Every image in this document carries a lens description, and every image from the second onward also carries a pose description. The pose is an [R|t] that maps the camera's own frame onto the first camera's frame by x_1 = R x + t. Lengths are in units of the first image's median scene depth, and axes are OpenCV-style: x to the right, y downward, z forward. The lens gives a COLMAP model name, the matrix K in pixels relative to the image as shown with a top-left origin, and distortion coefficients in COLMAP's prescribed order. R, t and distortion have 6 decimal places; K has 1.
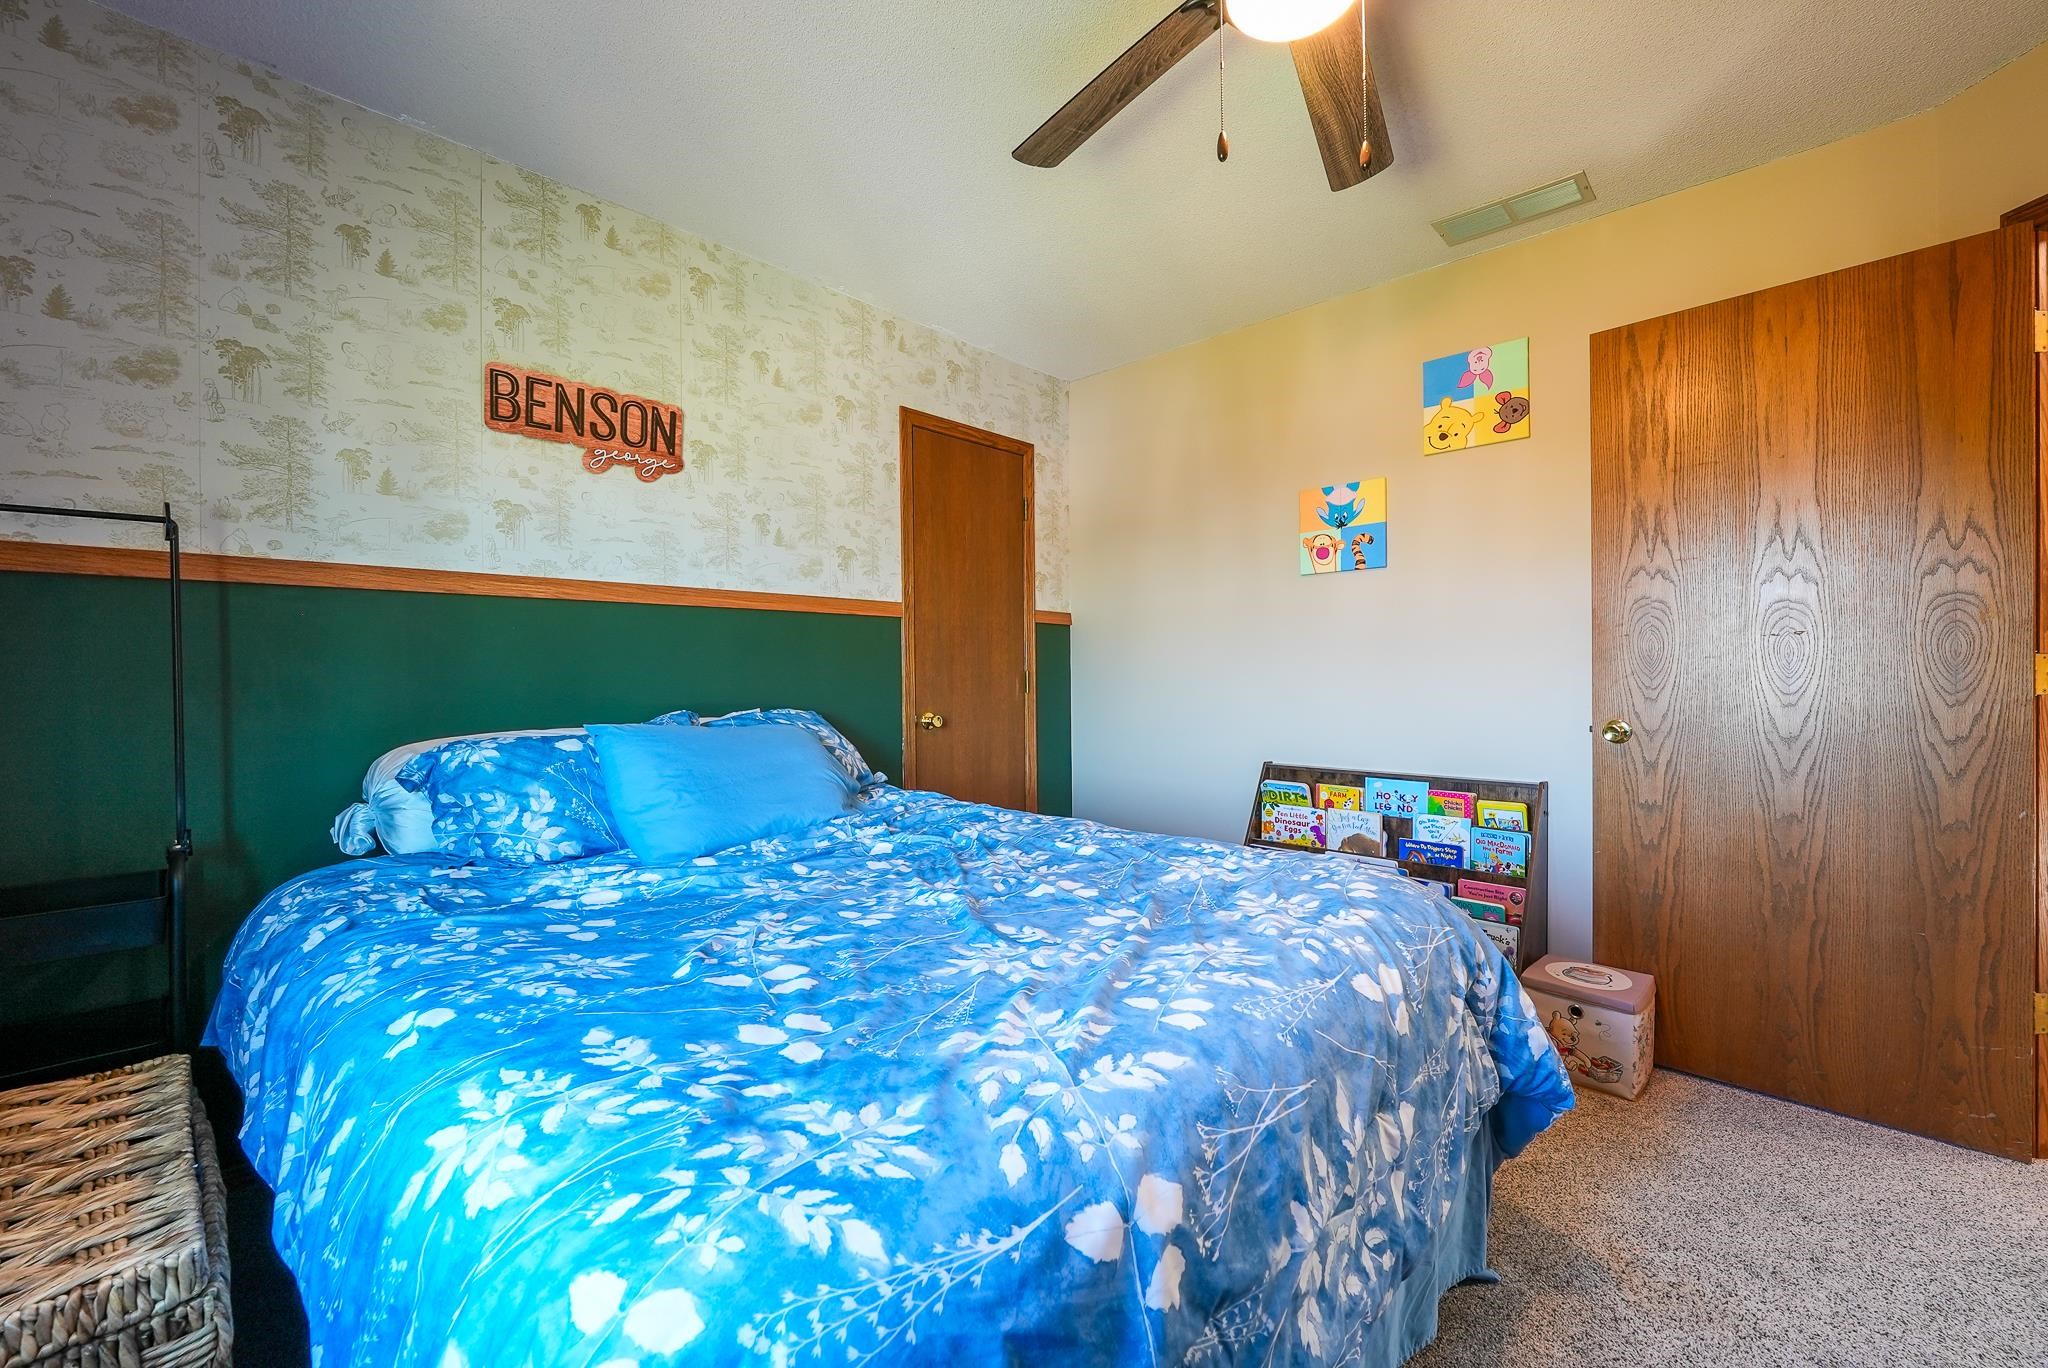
lens RADIAL K [[833.2, 0, 1022.1], [0, 833.2, 679.8], [0, 0, 1]] dist [-0.009528, -0.001242]
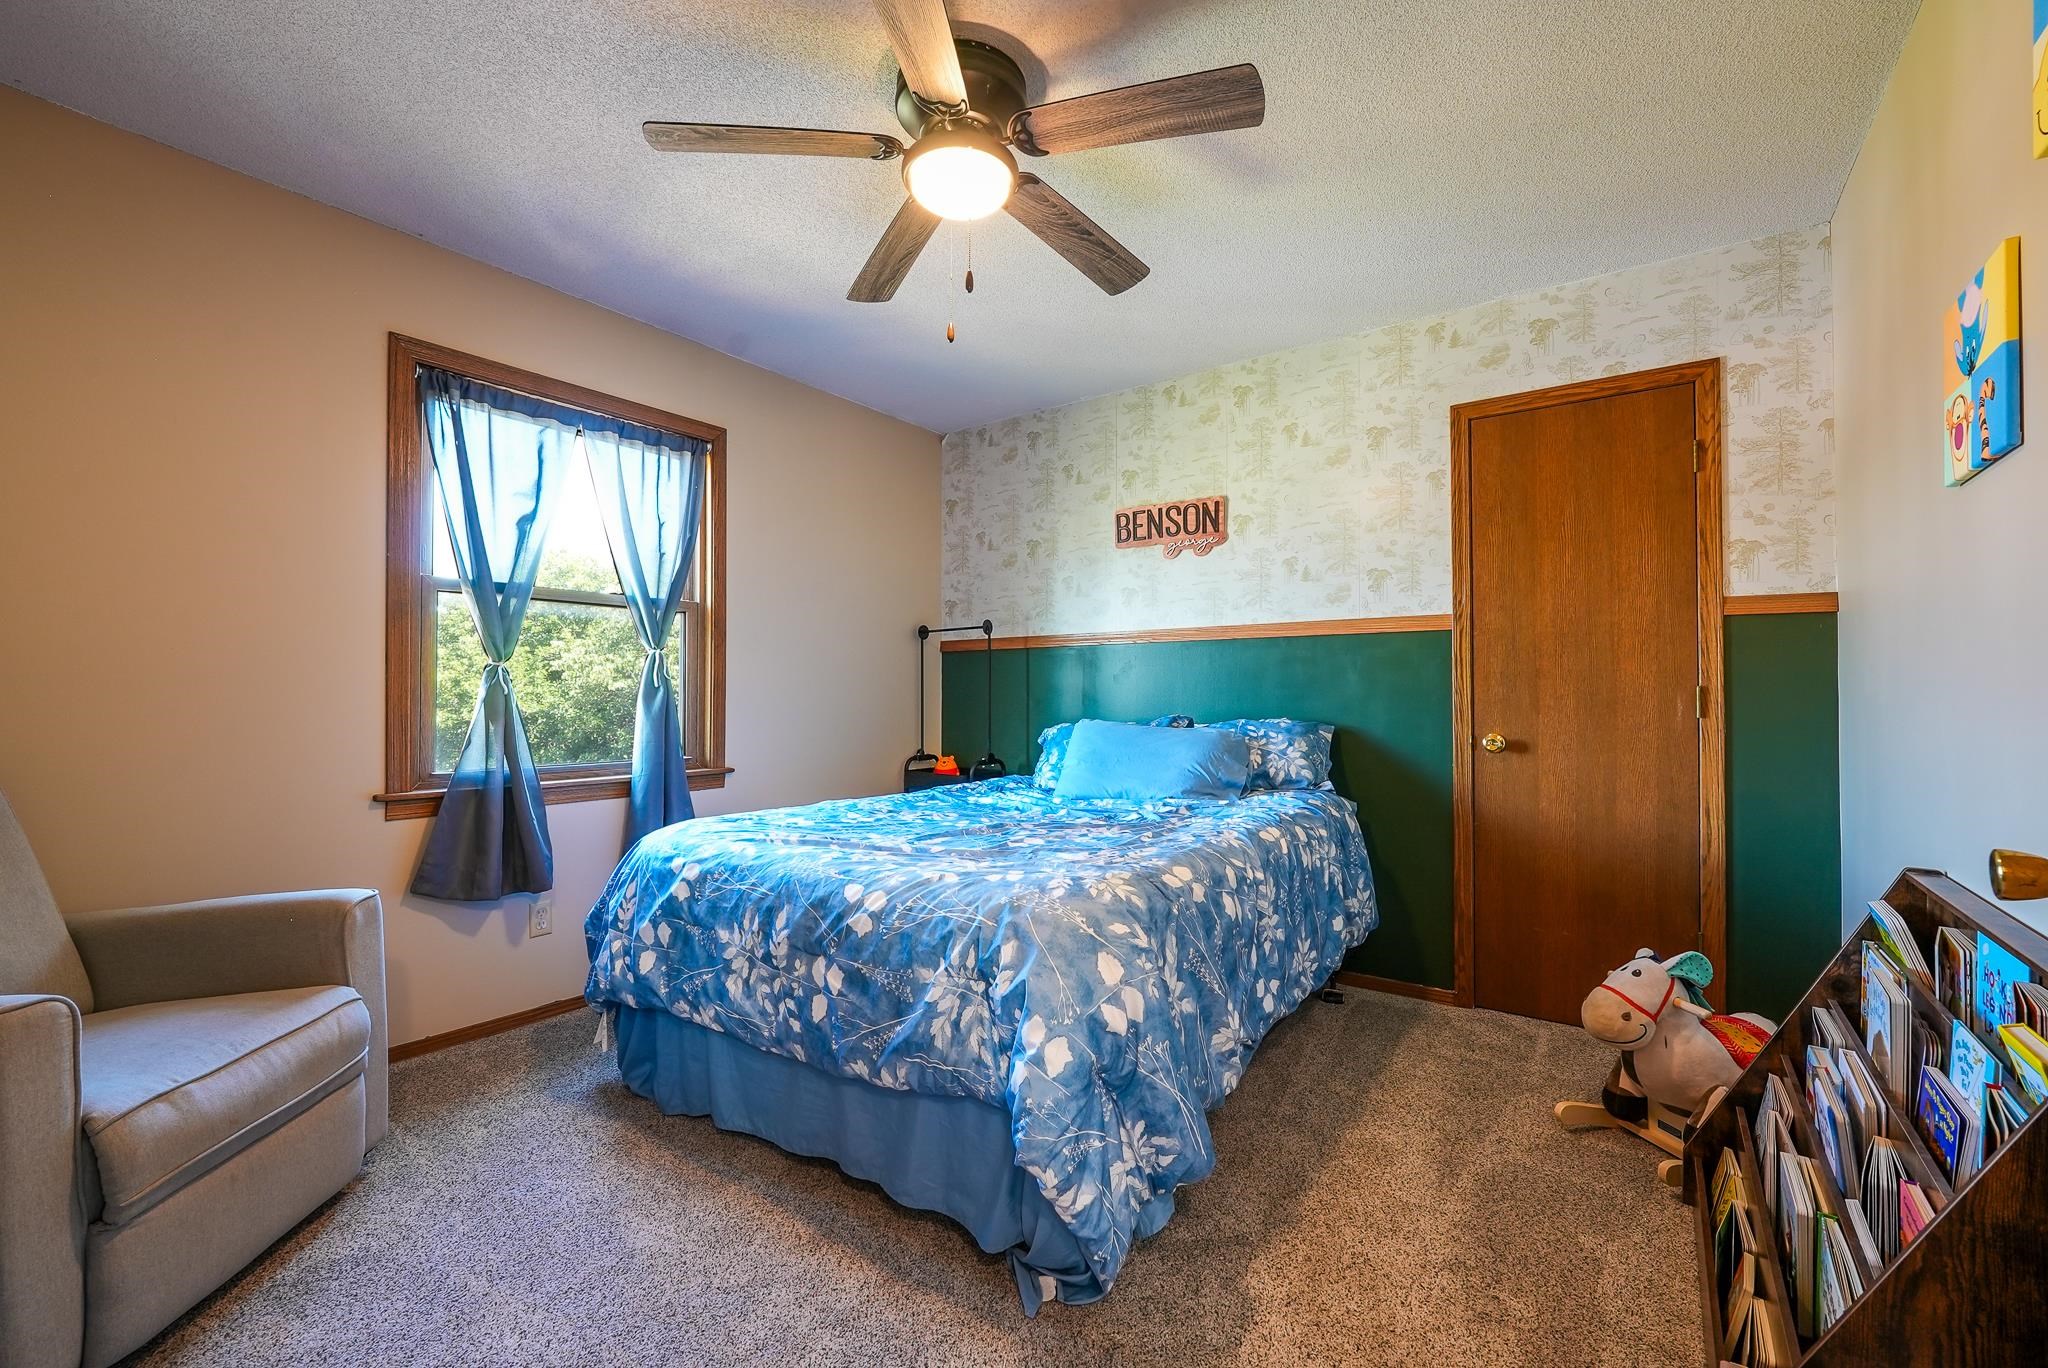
lens RADIAL K [[833.2, 0, 1020.8], [0, 833.2, 686.1], [0, 0, 1]] dist [-0.009528, -0.001242]
pose [[0.108114, -0.002772, -0.994135, 0.869263], [-0.010931, 0.999932, -0.003977, -0.002862], [0.994078, 0.011297, 0.108076, 0.491347]]
